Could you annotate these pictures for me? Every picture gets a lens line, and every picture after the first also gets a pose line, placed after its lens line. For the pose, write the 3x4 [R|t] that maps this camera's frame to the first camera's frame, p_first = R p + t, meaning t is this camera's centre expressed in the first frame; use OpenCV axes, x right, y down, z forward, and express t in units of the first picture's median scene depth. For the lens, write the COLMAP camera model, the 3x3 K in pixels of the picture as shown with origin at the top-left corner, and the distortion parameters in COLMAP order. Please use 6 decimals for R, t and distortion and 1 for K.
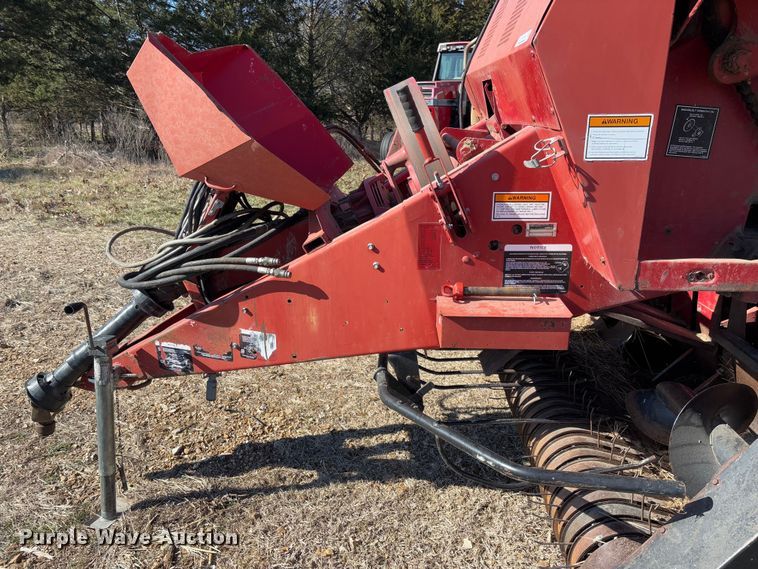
lens RADIAL K [[602.4, 0, 379.0], [0, 602.4, 284.5], [0, 0, 1]] dist [0.052943, -0.002391]
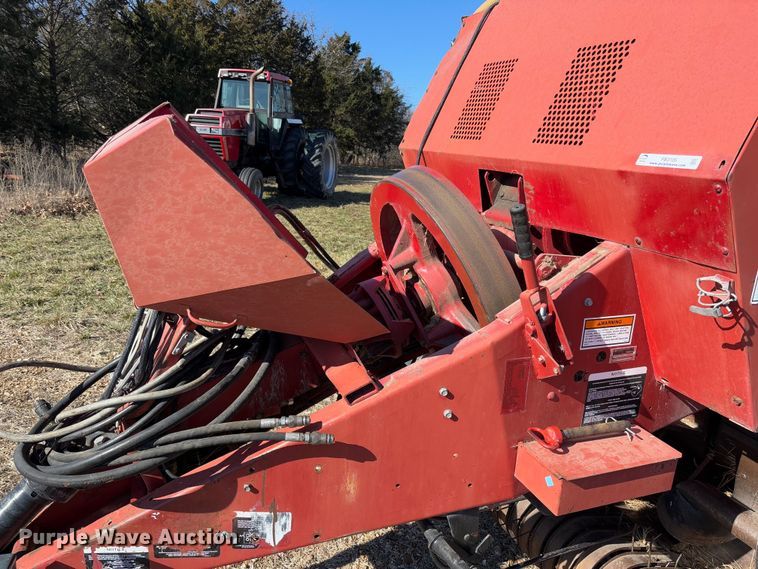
lens RADIAL K [[603.0, 0, 379.0], [0, 603.0, 284.5], [0, 0, 1]] dist [0.004378, -0.000671]
pose [[0.905626, -0.059717, 0.419852, -0.374556], [0.068544, 0.997630, -0.005953, -0.185602], [-0.418501, 0.034170, 0.907573, 0.288272]]
